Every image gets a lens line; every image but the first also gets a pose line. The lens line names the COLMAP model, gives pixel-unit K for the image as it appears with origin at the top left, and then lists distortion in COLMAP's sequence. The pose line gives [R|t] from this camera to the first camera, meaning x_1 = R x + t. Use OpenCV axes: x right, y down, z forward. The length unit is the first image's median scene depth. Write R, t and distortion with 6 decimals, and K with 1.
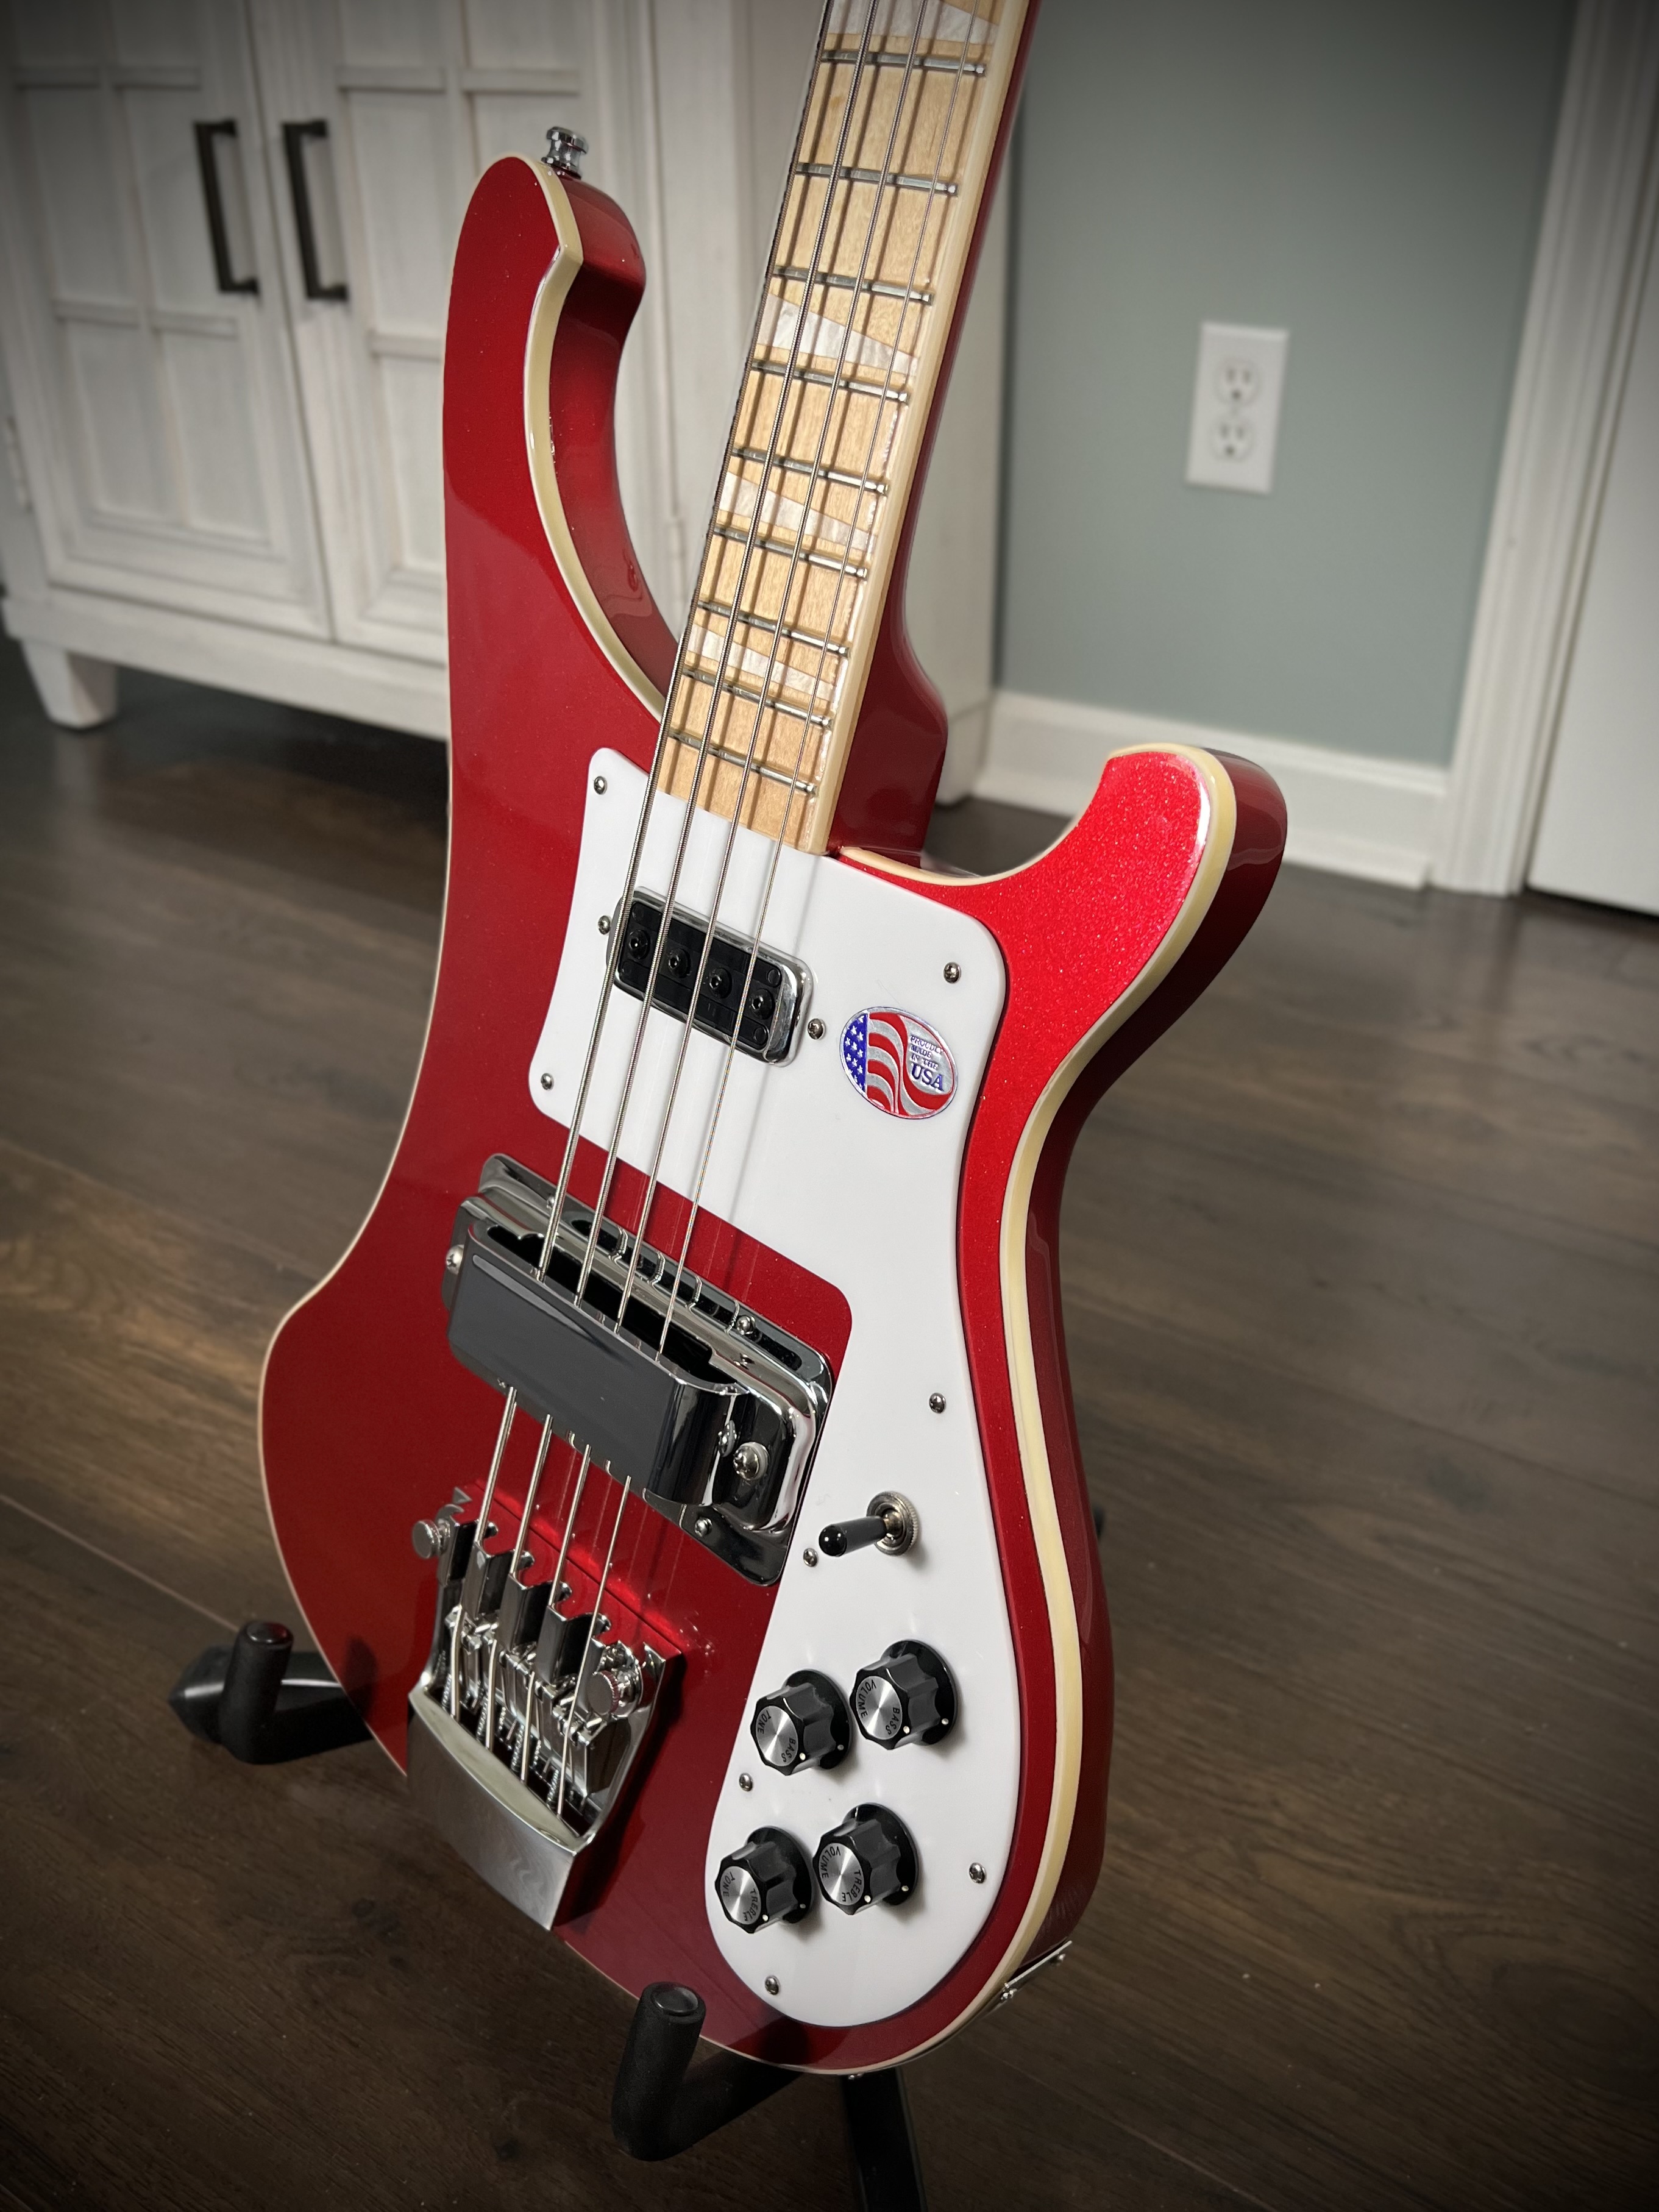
lens RADIAL K [[1839.2, 0, 905.2], [0, 1839.2, 1192.2], [0, 0, 1]] dist [0.006472, -0.008636]
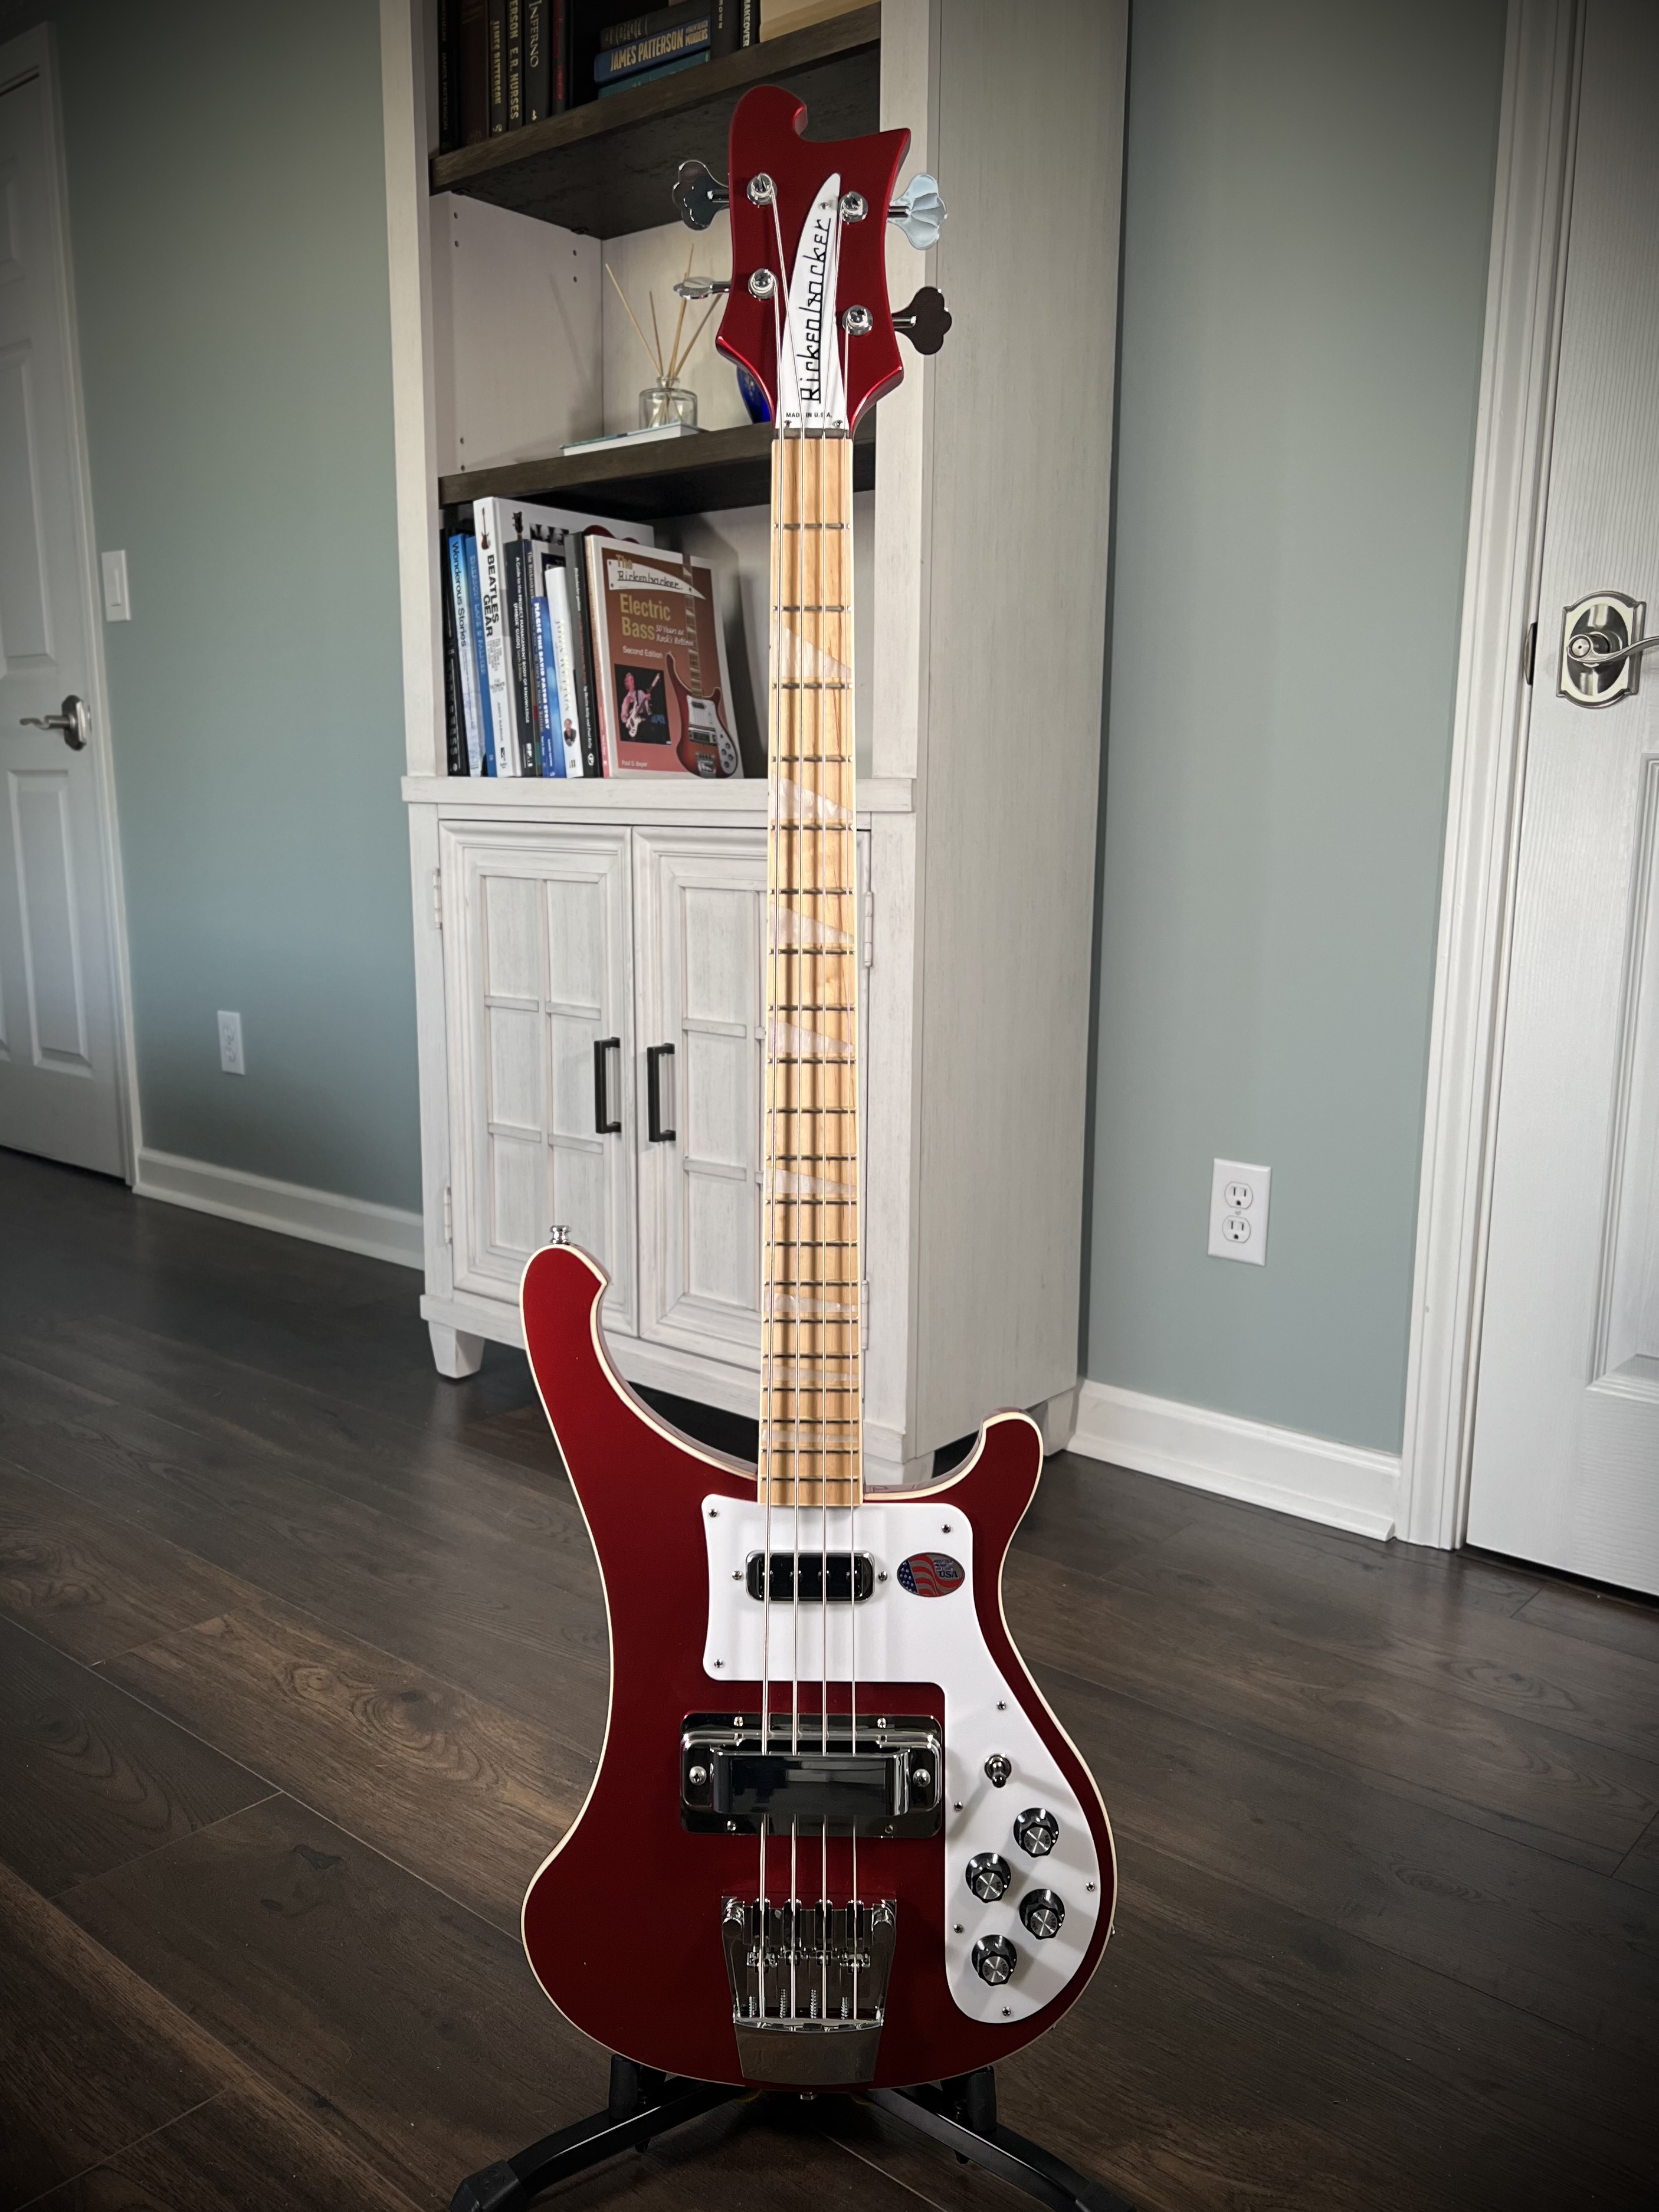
lens RADIAL K [[1743.6, 0, 829.5], [0, 1743.6, 1106.0], [0, 0, 1]] dist [0.039432, -0.033802]
pose [[0.989474, 0.012792, -0.144143, 0.099864], [-0.064070, 0.931862, -0.357110, 0.052009], [0.129753, 0.362586, 0.922873, -0.751238]]
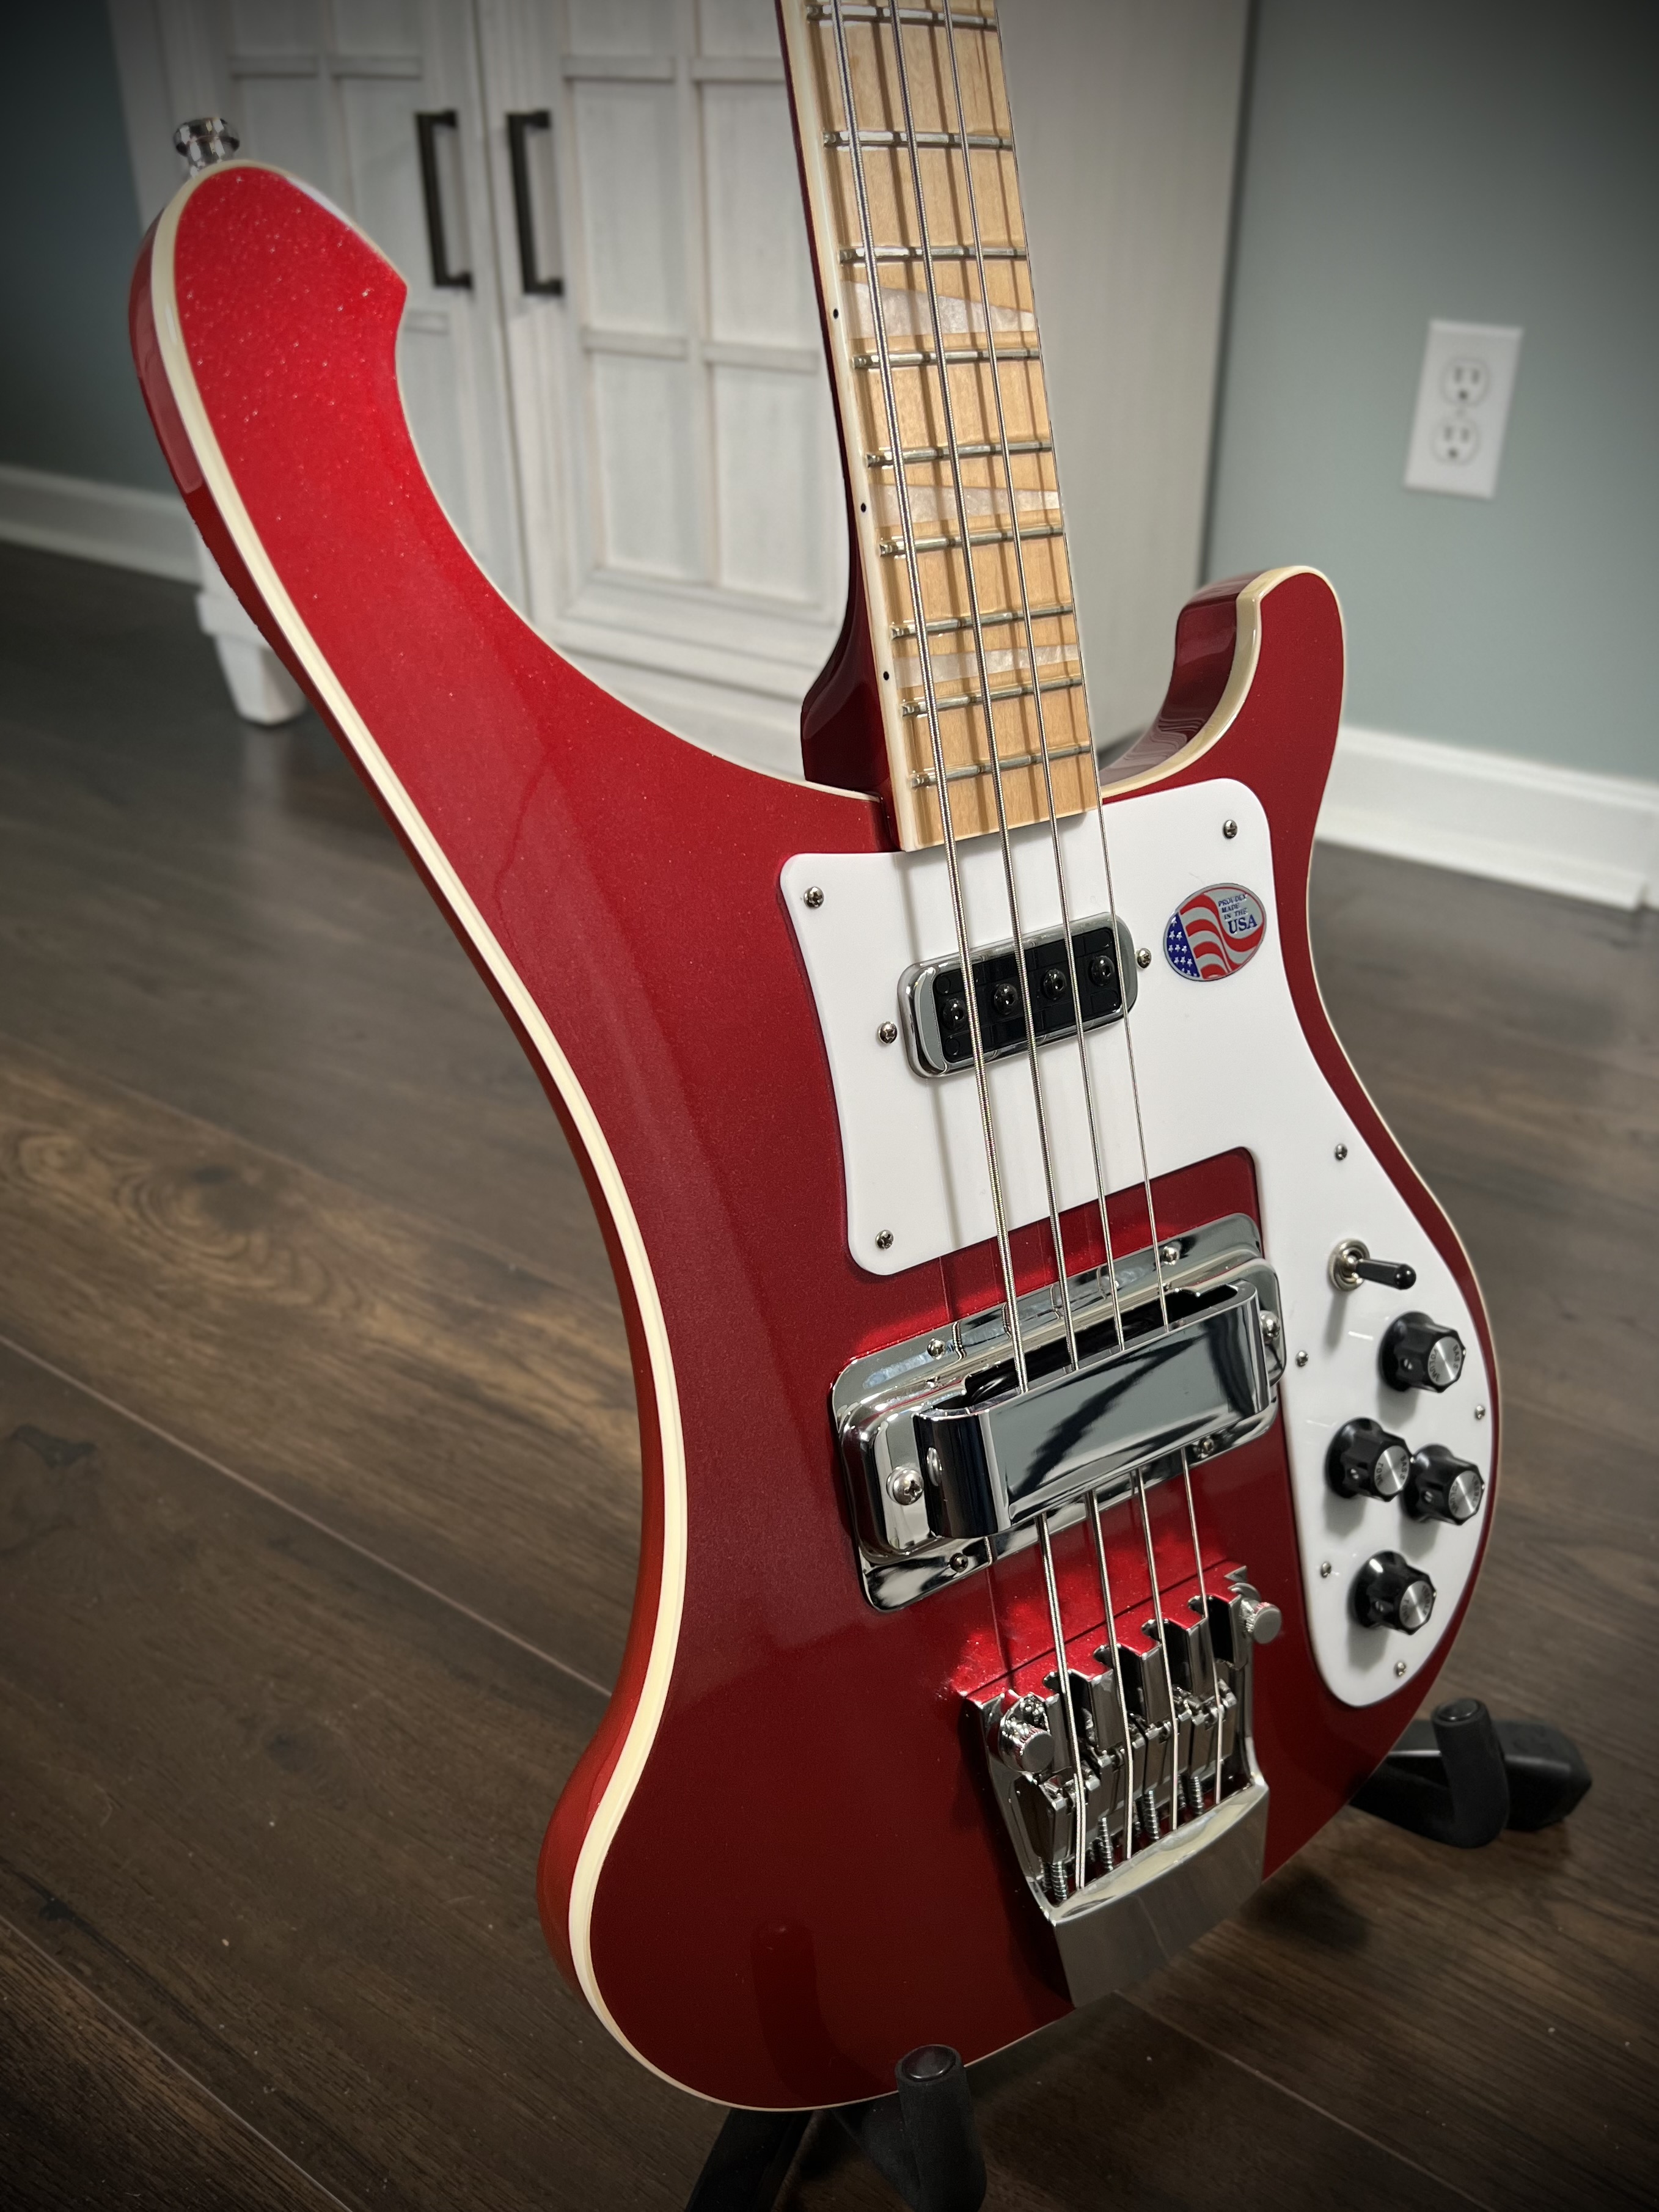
lens RADIAL K [[1837.5, 0, 911.0], [0, 1837.5, 1236.6], [0, 0, 1]] dist [0.013412, -0.018193]
pose [[0.998312, 0.028167, -0.050788, -0.091270], [-0.027212, 0.999441, 0.019405, -0.001924], [0.051306, -0.017991, 0.998521, 0.015327]]
